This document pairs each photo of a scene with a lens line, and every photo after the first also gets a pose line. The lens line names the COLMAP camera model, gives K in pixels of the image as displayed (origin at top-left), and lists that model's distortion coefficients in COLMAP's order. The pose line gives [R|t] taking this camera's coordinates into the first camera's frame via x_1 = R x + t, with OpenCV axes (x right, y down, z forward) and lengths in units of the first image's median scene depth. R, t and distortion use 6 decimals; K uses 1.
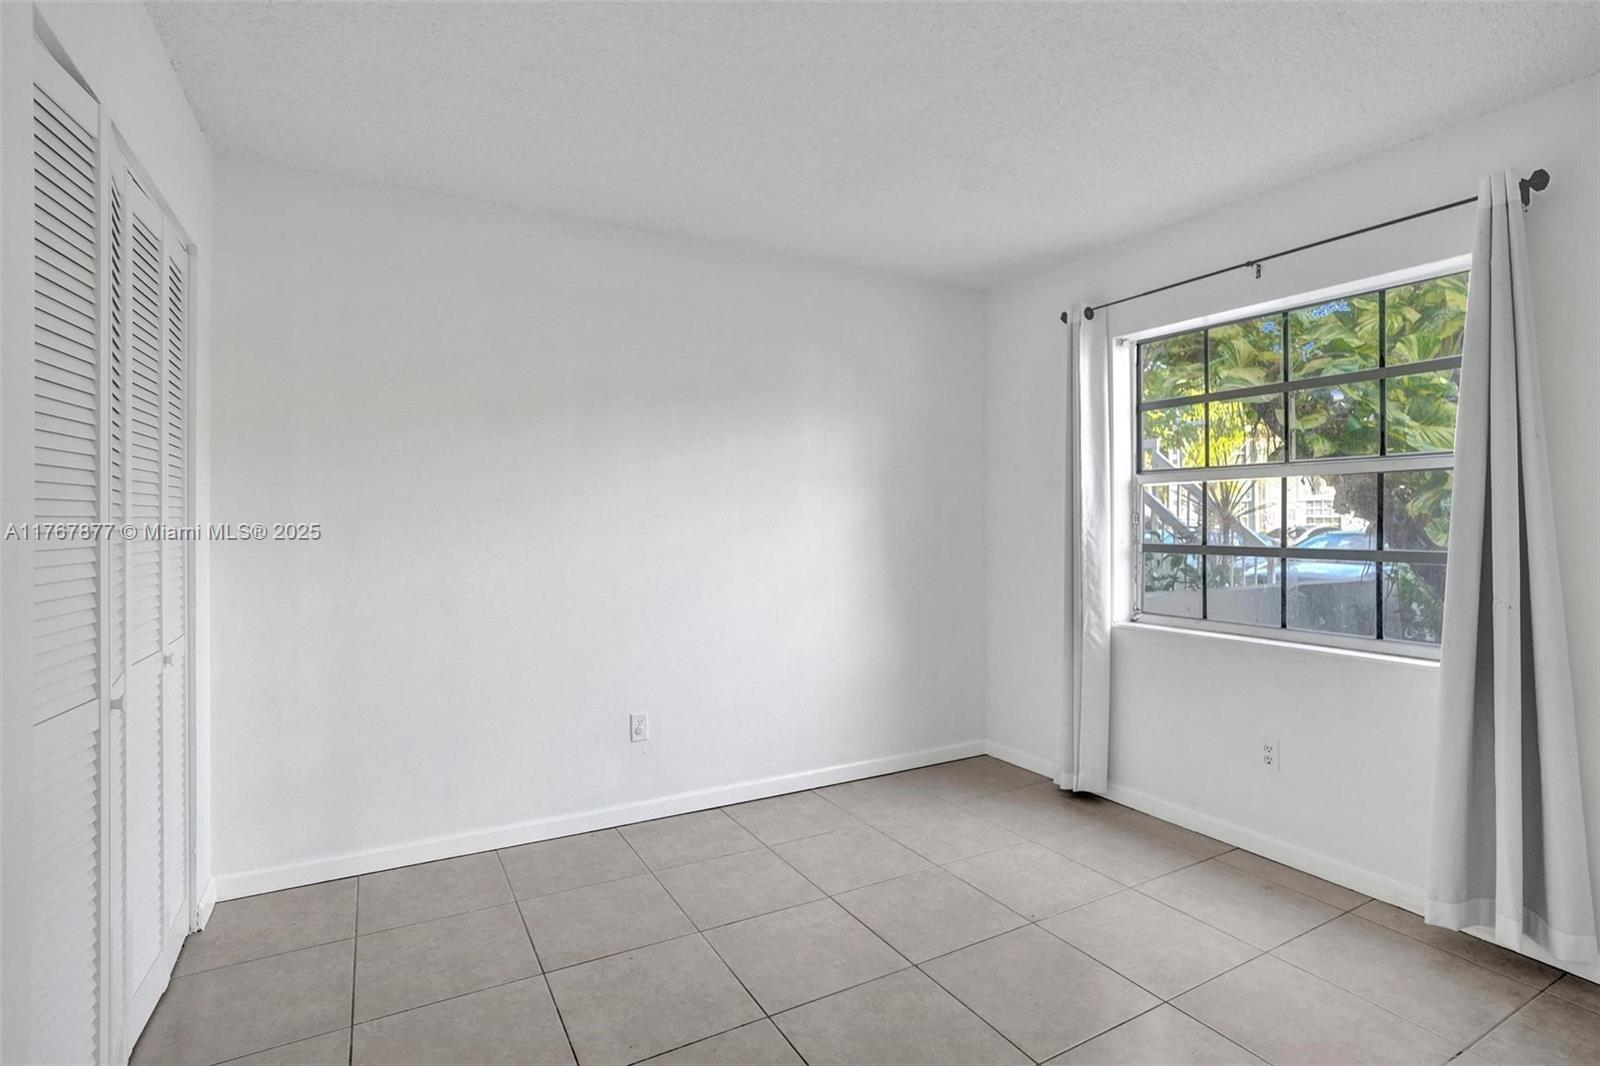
lens RADIAL K [[773.4, 0, 800.0], [0, 773.4, 523.6], [0, 0, 1]] dist [-0.051937, 0.028188]
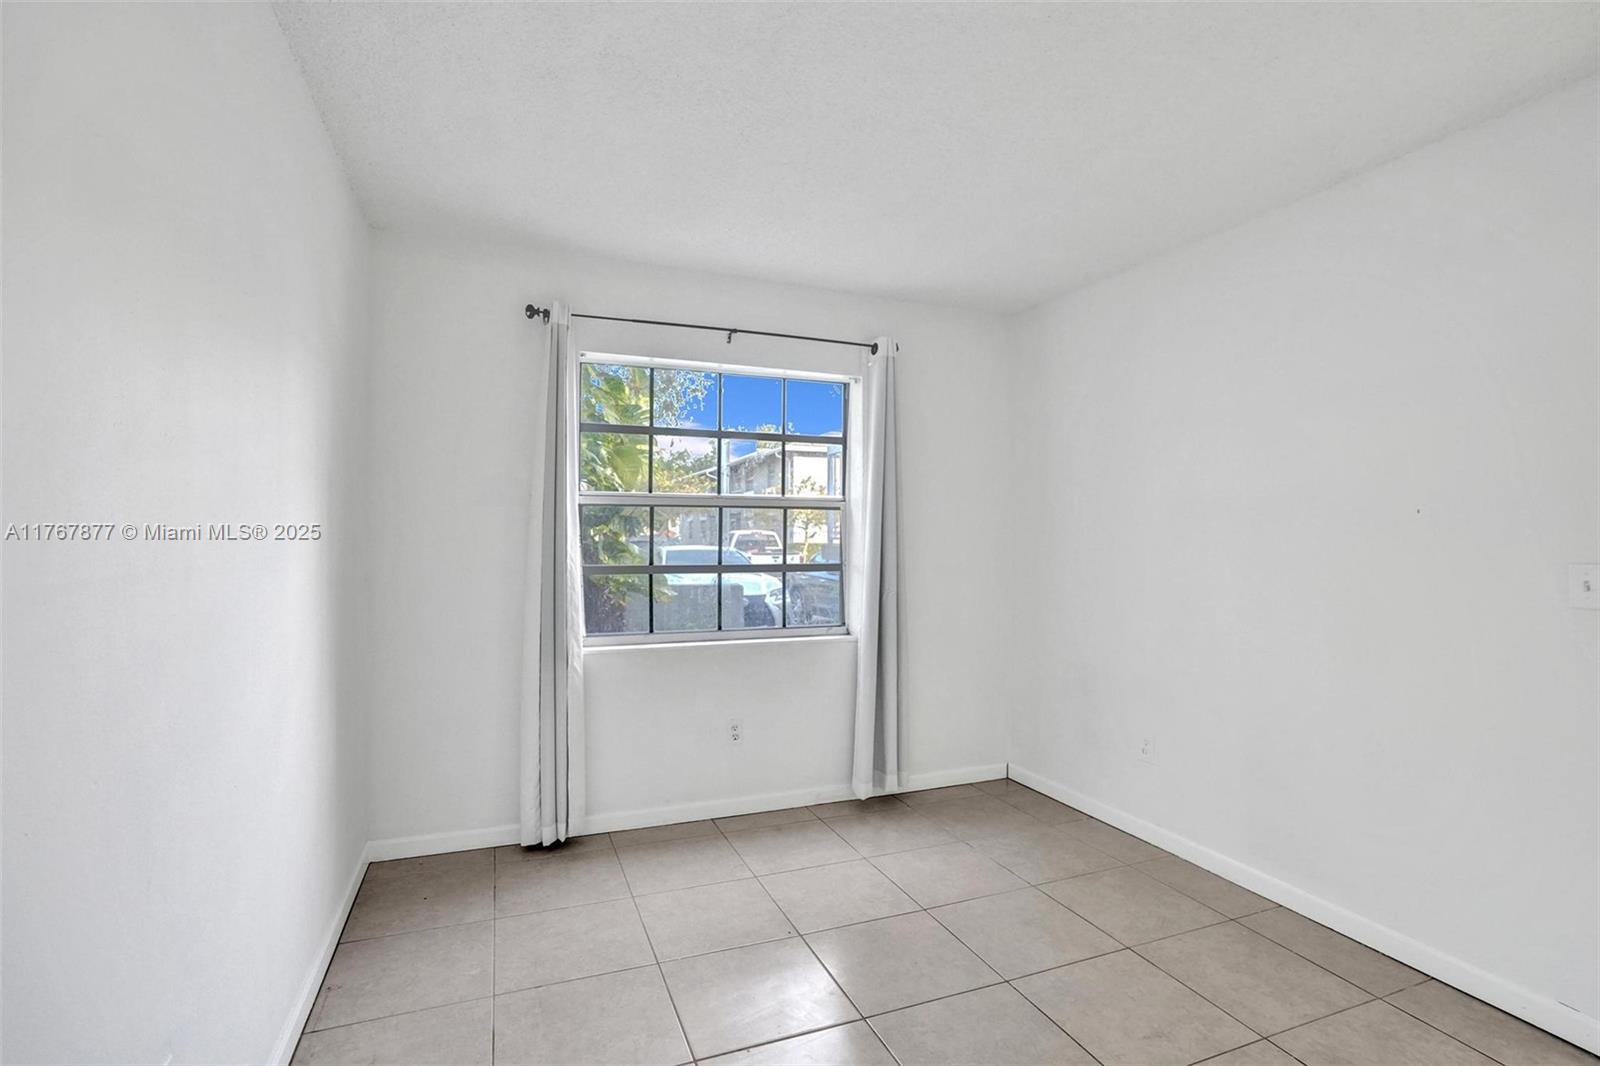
lens RADIAL K [[764.6, 0, 803.8], [0, 764.6, 552.5], [0, 0, 1]] dist [-0.057478, 0.031109]
pose [[0.142407, -0.022791, 0.989546, -0.560967], [0.002997, 0.999740, 0.022594, -0.015314], [-0.989804, -0.000252, 0.142438, 0.683214]]
